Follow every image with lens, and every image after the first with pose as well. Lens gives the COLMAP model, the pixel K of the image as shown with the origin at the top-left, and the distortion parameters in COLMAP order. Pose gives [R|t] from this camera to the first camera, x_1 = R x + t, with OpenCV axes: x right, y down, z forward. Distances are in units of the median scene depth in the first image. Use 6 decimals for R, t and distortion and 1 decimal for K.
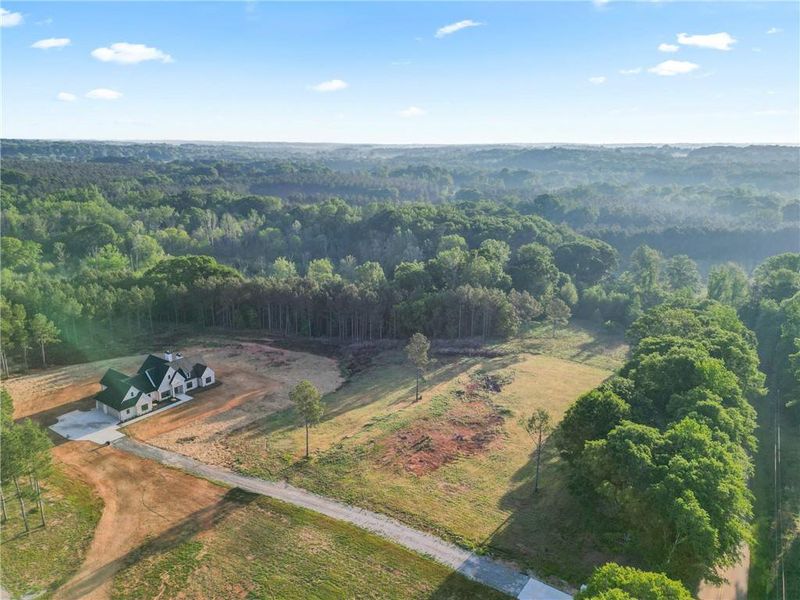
lens RADIAL K [[554.6, 0, 401.5], [0, 554.6, 297.9], [0, 0, 1]] dist [0.100986, -0.110869]
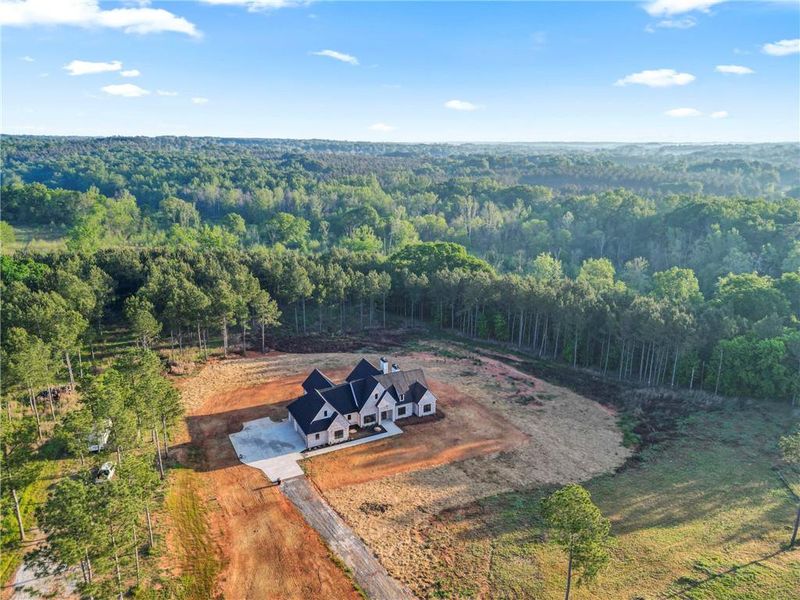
lens RADIAL K [[554.6, 0, 401.5], [0, 554.6, 297.9], [0, 0, 1]] dist [0.100986, -0.110869]
pose [[0.893841, 0.118837, -0.432349, -0.069863], [-0.119900, 0.992473, 0.024913, -0.006509], [0.432056, 0.029570, 0.901362, 0.288788]]
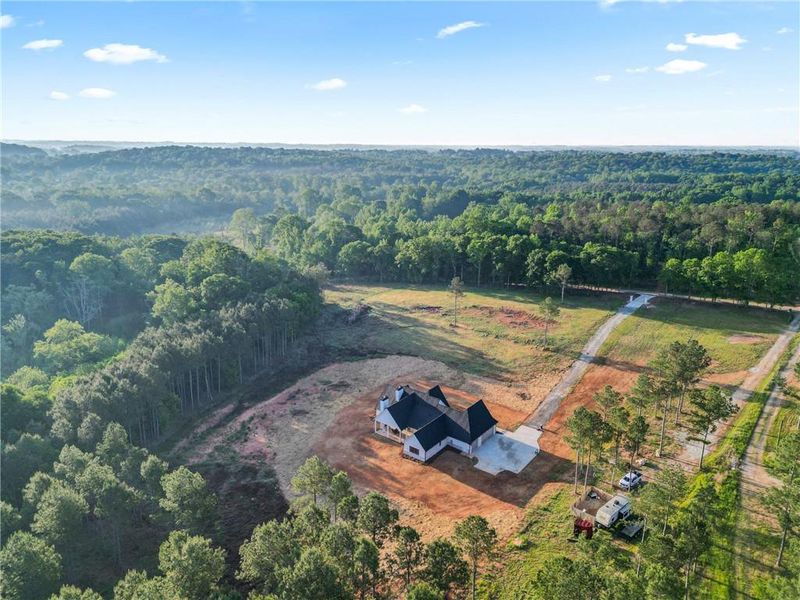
lens RADIAL K [[560.3, 0, 401.5], [0, 560.3, 297.9], [0, 0, 1]] dist [0.100341, -0.109957]
pose [[0.034279, -0.269524, 0.962383, -1.014183], [0.261049, 0.931934, 0.251698, -0.210629], [-0.964717, 0.242602, 0.102305, 0.740175]]
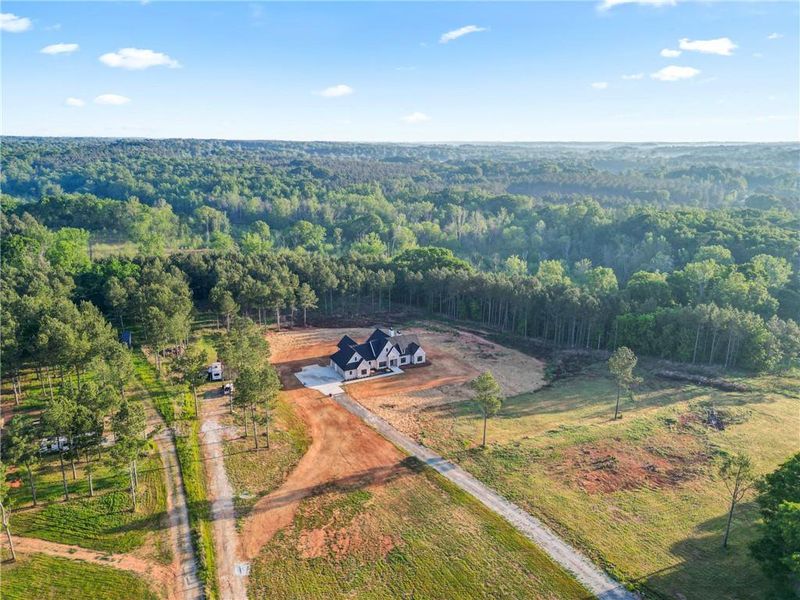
lens RADIAL K [[554.6, 0, 401.5], [0, 554.6, 297.9], [0, 0, 1]] dist [0.100986, -0.110869]
pose [[0.893952, 0.119385, -0.431968, 0.068837], [-0.119224, 0.992485, 0.027566, 0.001098], [0.432013, 0.026859, 0.901467, -0.002062]]
